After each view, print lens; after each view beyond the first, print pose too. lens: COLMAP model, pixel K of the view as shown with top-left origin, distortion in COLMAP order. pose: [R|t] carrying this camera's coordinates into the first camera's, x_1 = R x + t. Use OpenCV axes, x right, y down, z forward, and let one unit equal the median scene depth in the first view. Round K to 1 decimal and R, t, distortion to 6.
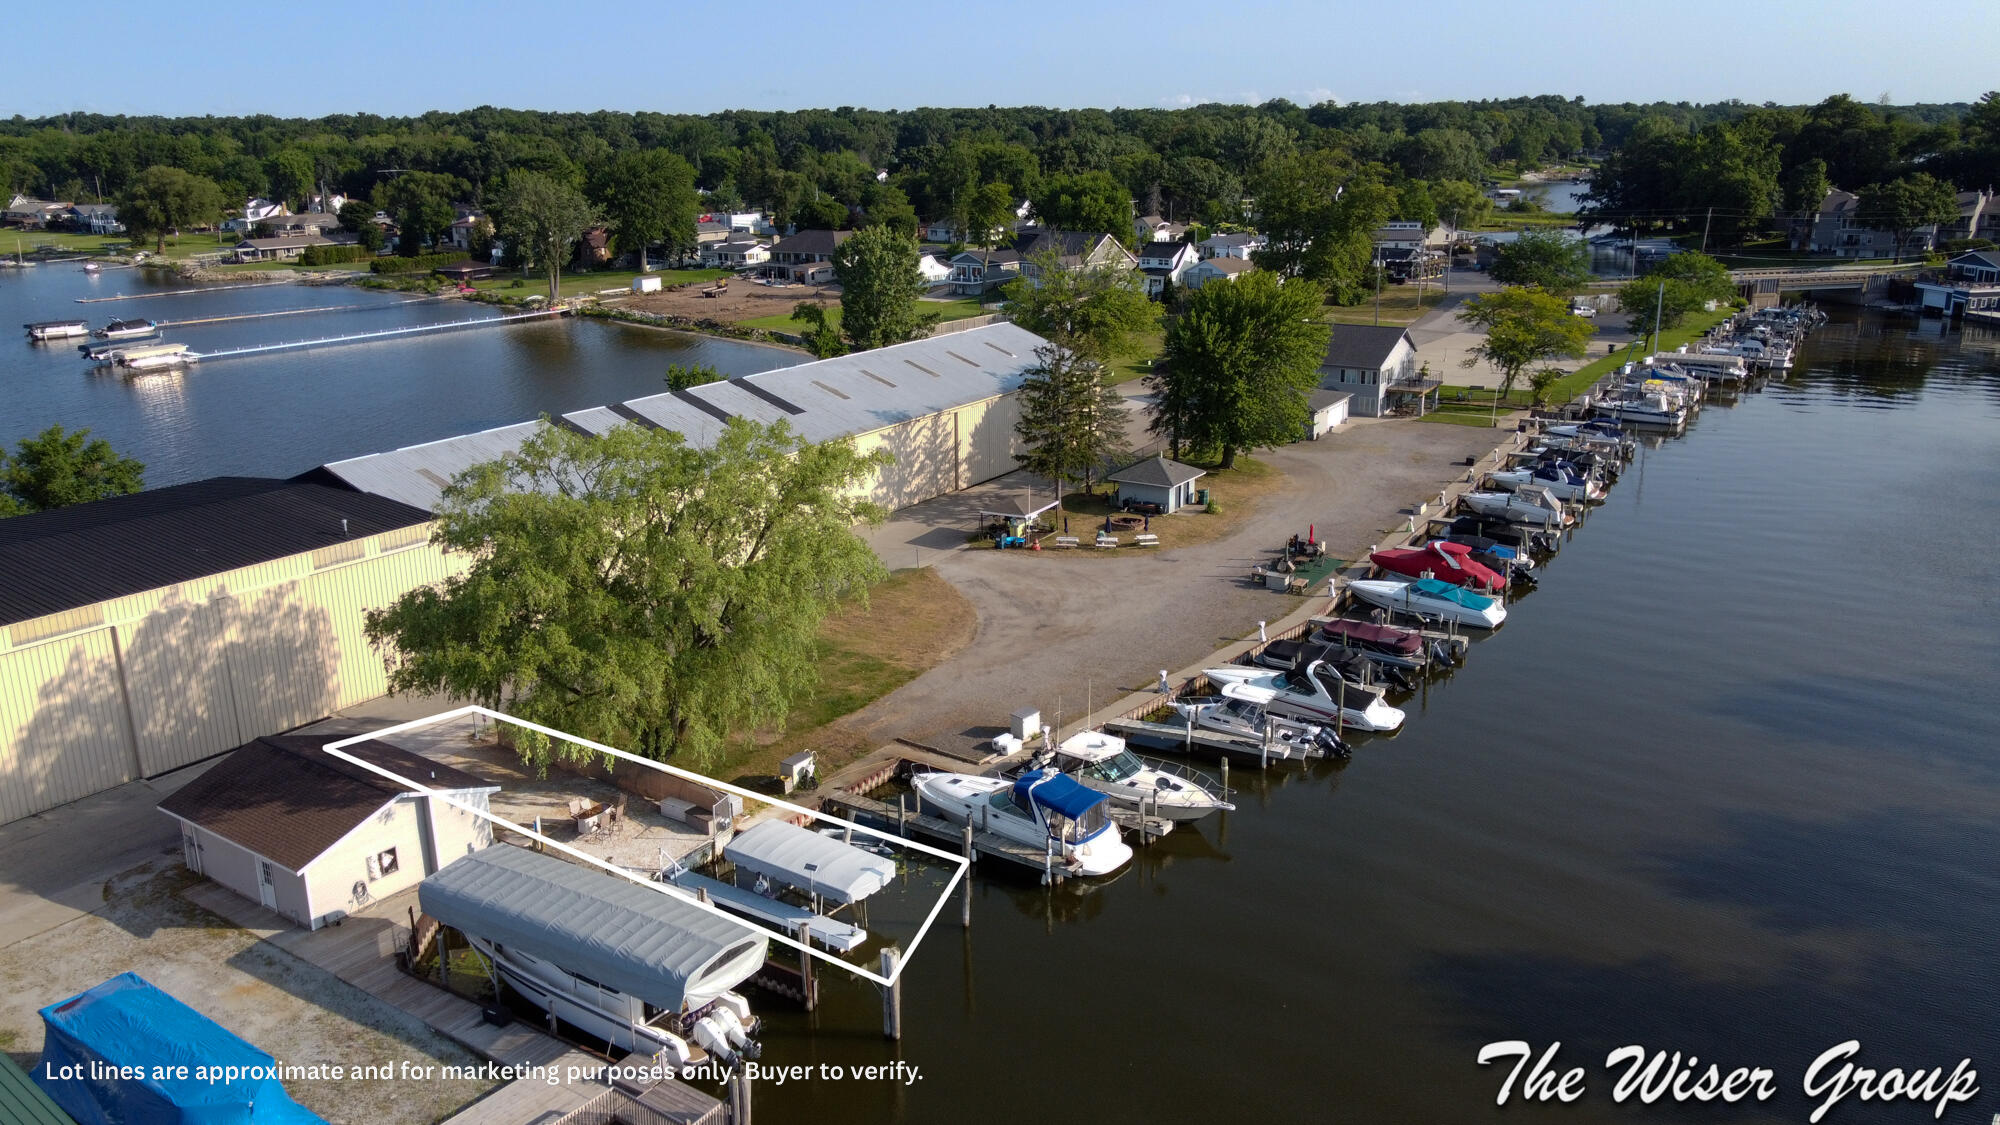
lens RADIAL K [[1549.6, 0, 997.2], [0, 1549.6, 557.5], [0, 0, 1]] dist [0.008284, 0.018641]
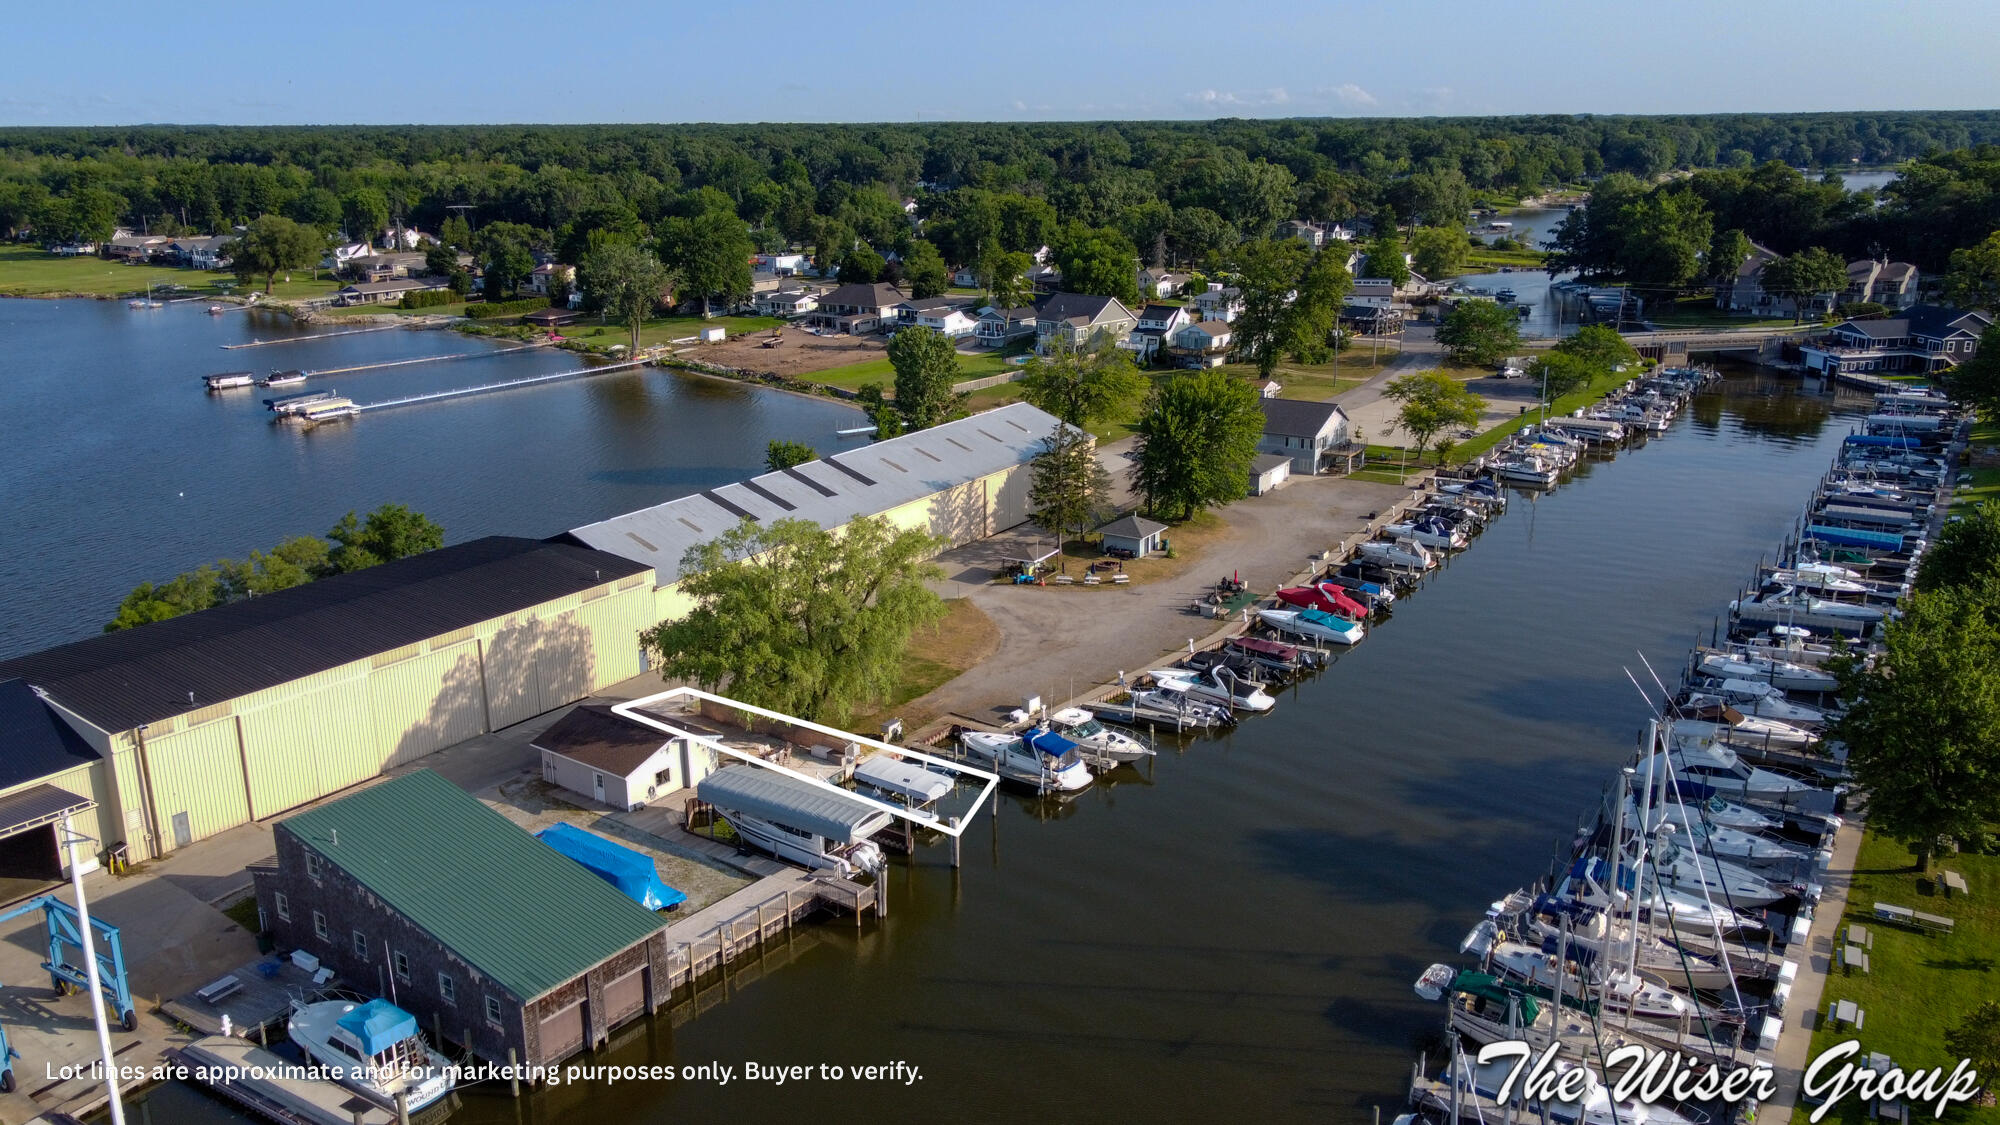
lens RADIAL K [[1549.6, 0, 993.5], [0, 1549.6, 567.6], [0, 0, 1]] dist [0.008284, 0.018641]
pose [[0.999870, 0.006315, -0.014826, 0.001234], [-0.006241, 0.999968, 0.005005, -0.020611], [0.014857, -0.004912, 0.999878, -0.303598]]
